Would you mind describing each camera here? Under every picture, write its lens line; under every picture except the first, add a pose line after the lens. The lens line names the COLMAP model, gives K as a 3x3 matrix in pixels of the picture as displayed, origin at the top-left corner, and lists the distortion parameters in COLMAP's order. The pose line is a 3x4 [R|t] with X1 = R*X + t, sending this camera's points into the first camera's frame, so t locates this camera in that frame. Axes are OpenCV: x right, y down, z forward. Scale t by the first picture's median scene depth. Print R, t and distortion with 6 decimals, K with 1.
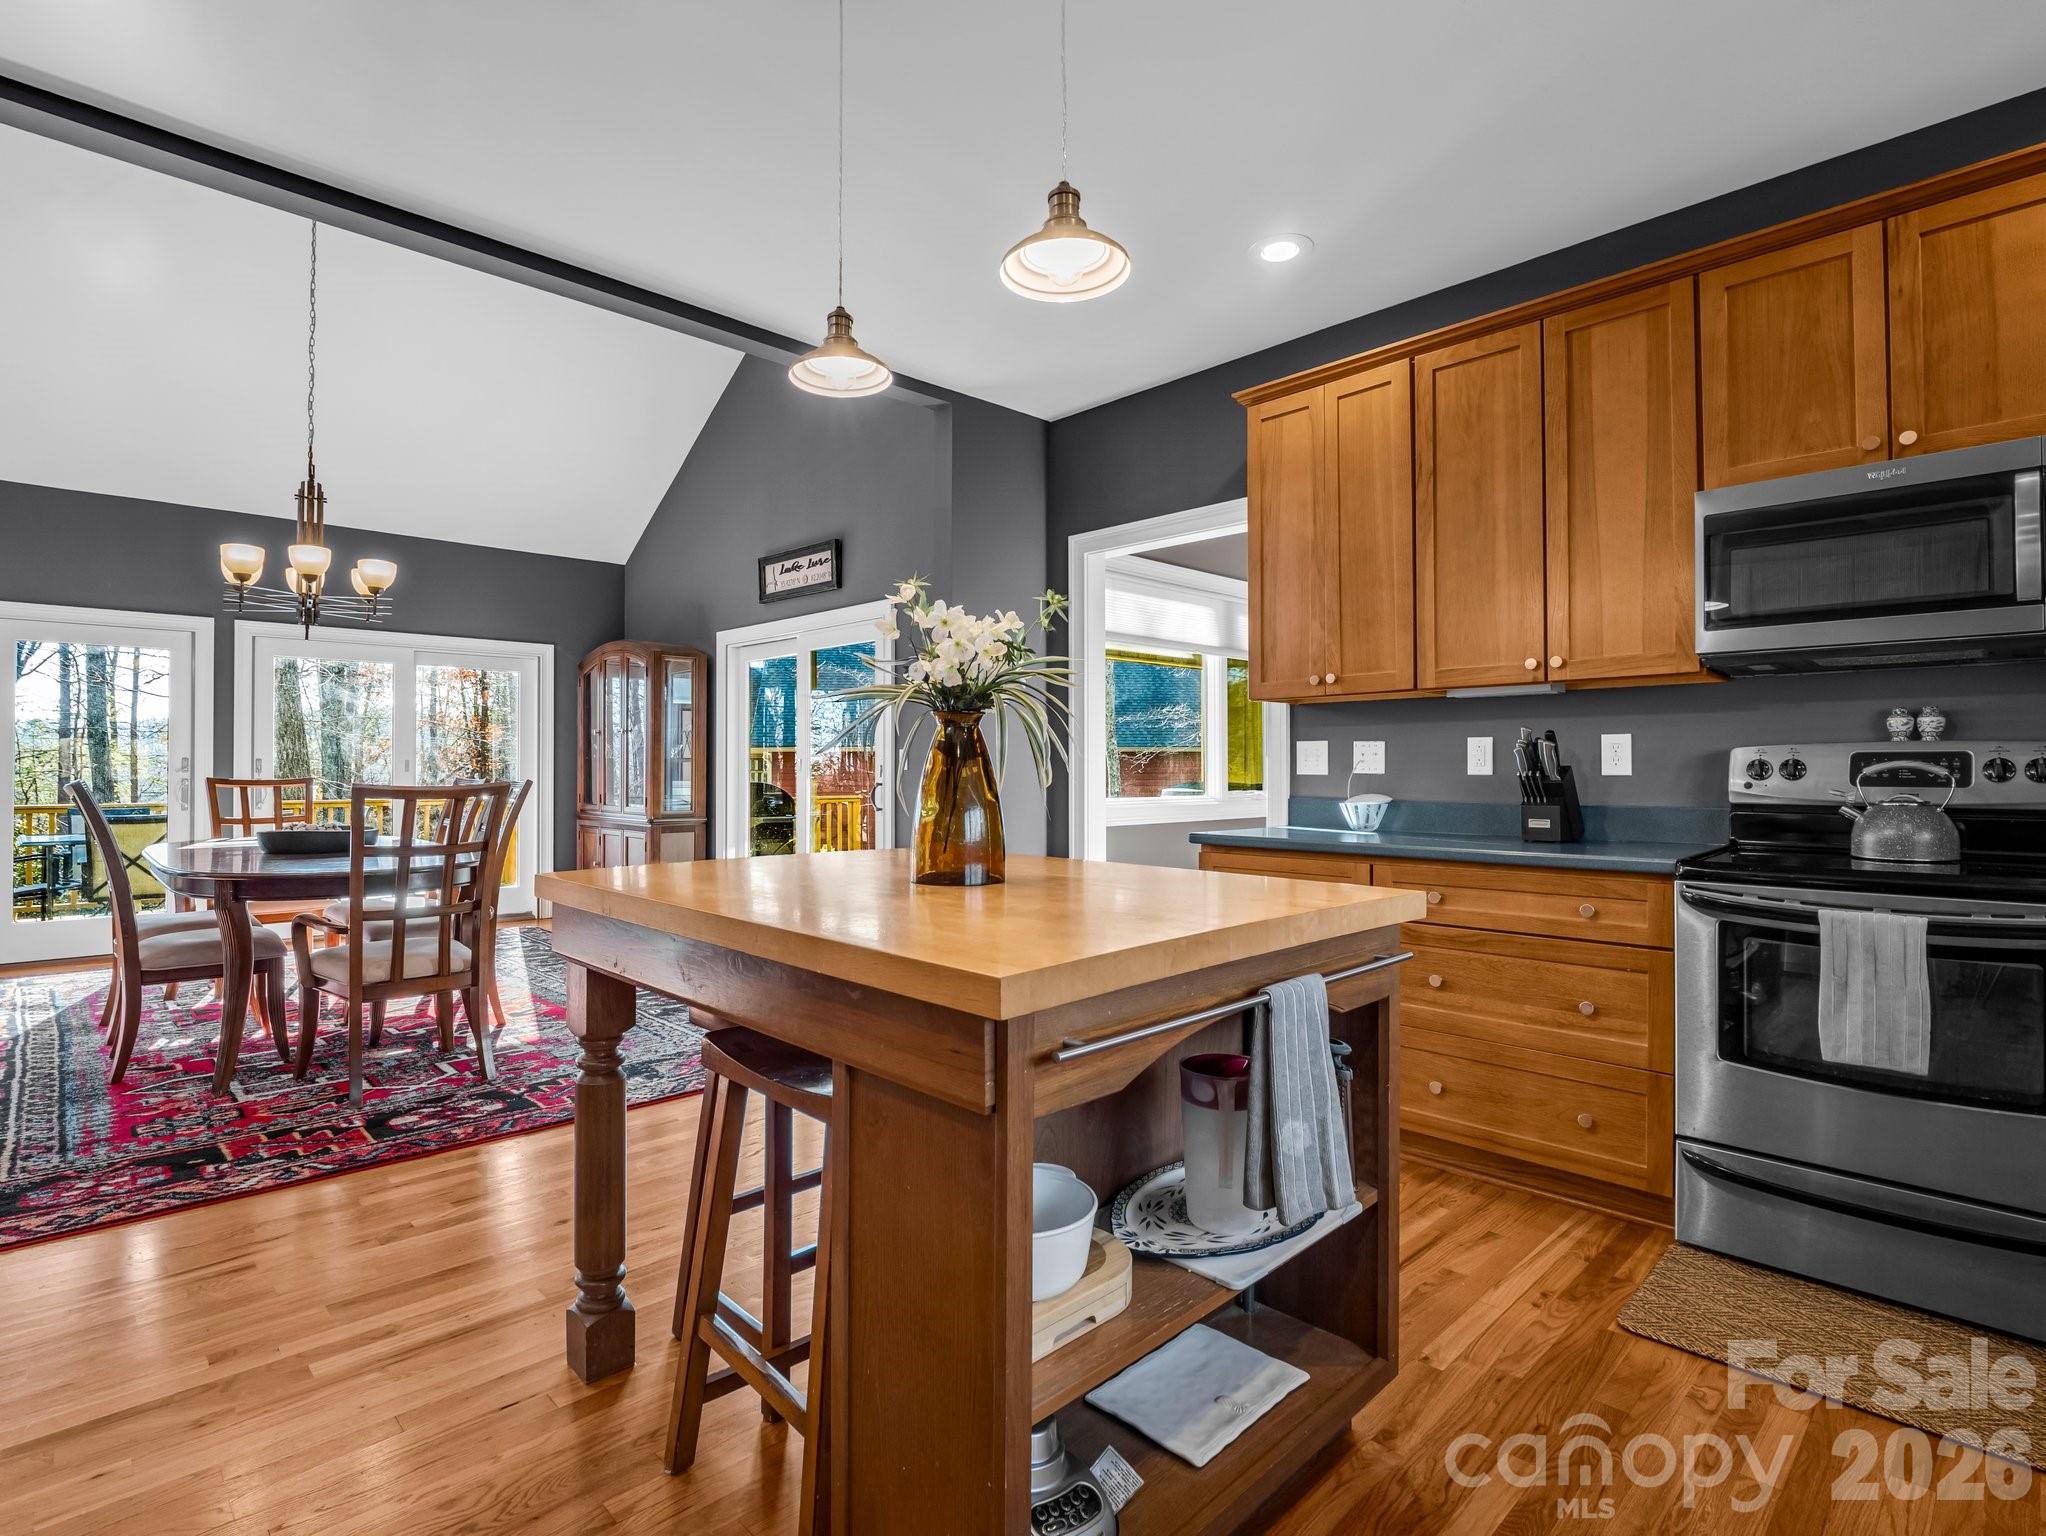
lens RADIAL K [[1025.0, 0, 1008.4], [0, 1025.0, 767.6], [0, 0, 1]] dist [-0.018043, 0.002323]
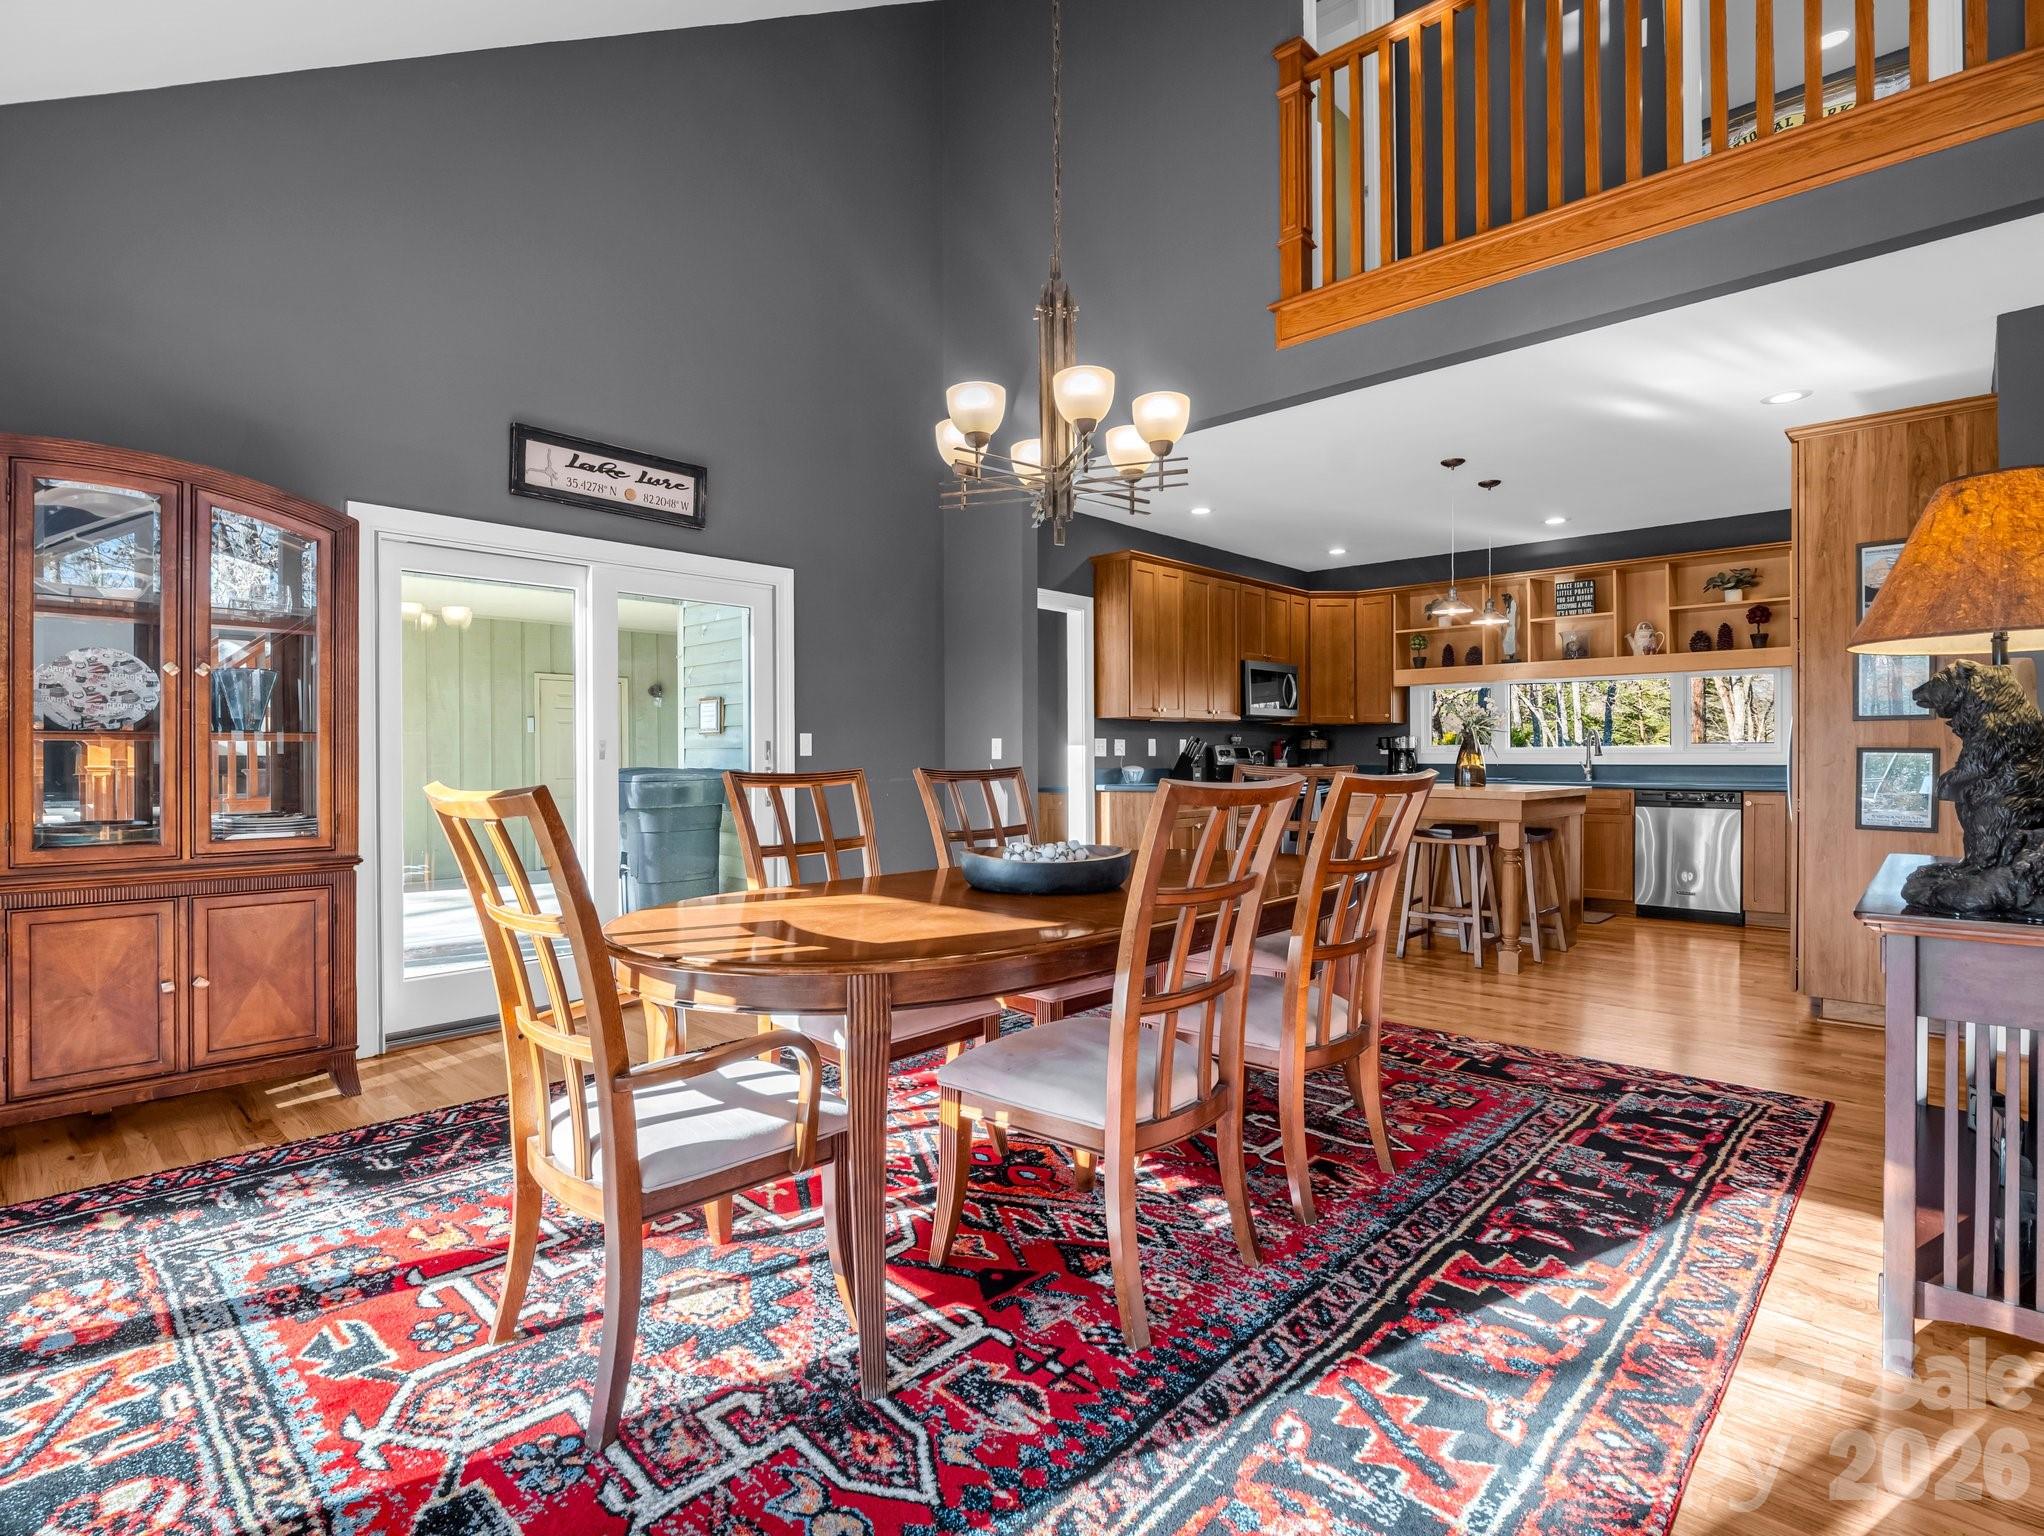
lens RADIAL K [[1024.0, 0, 1004.3], [0, 1024.0, 774.0], [0, 0, 1]] dist [-0.018043, 0.002323]
pose [[-0.042204, -0.019252, 0.998924, -1.555179], [0.002500, 0.999809, 0.019375, 0.002475], [-0.999106, 0.003315, -0.042147, 1.266472]]
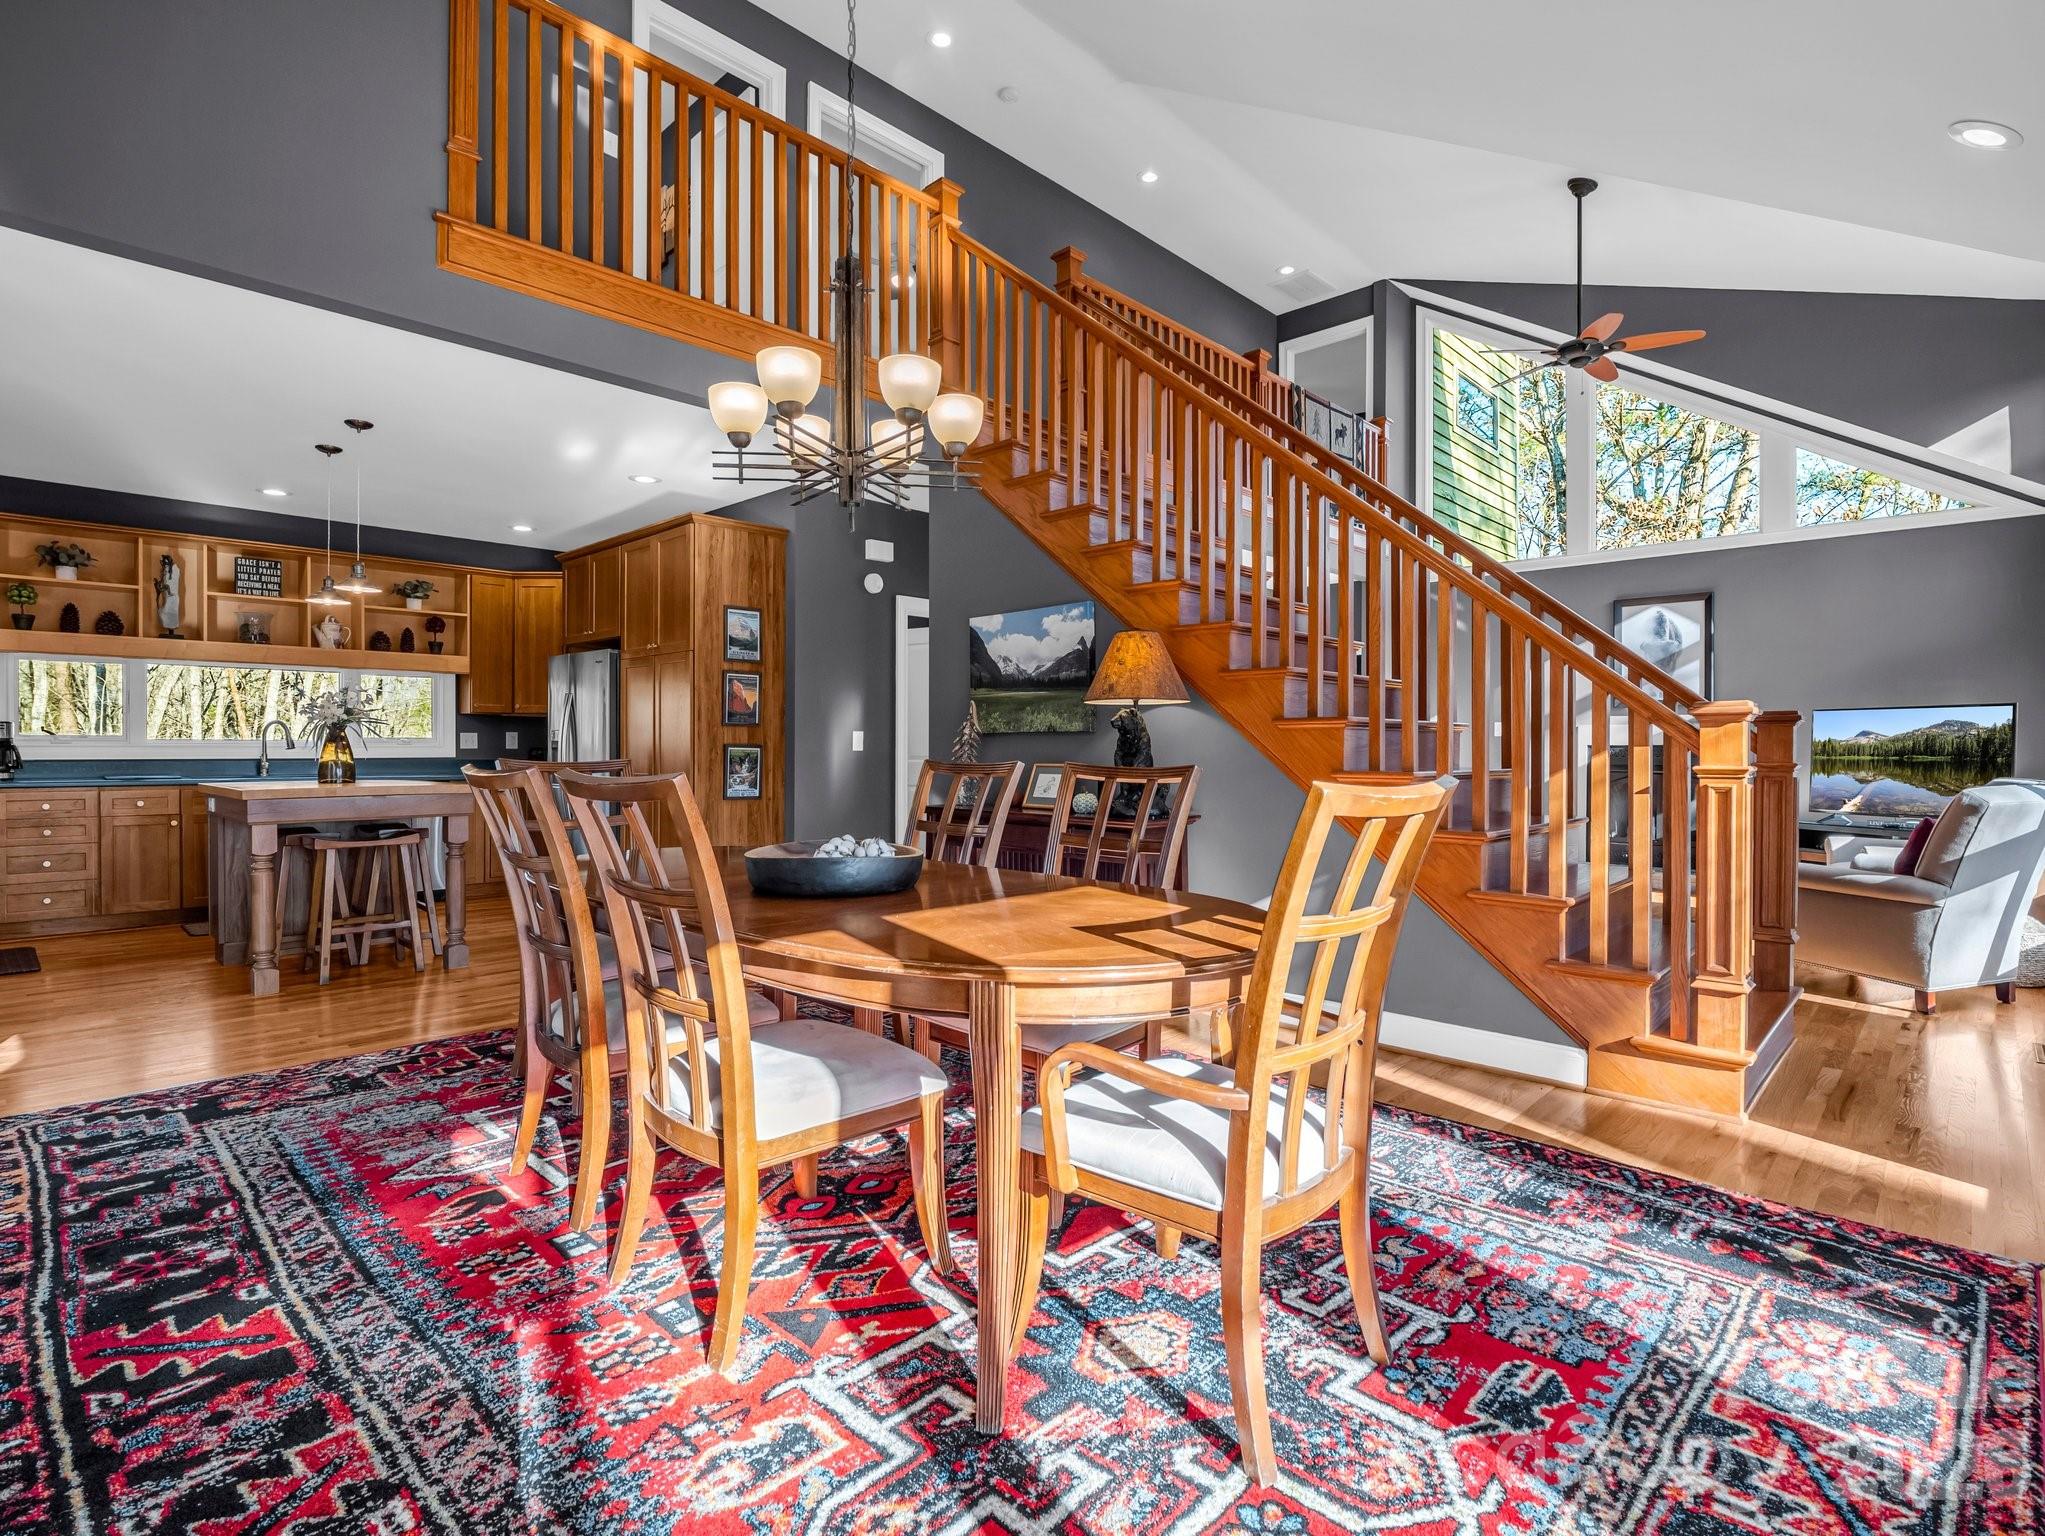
lens RADIAL K [[1024.5, 0, 999.5], [0, 1024.5, 768.9], [0, 0, 1]] dist [-0.018043, 0.002323]
pose [[-0.999469, -0.004222, -0.032310, -0.905832], [-0.004871, 0.999787, 0.020036, 0.001394], [0.032219, 0.020182, -0.999277, 1.914814]]
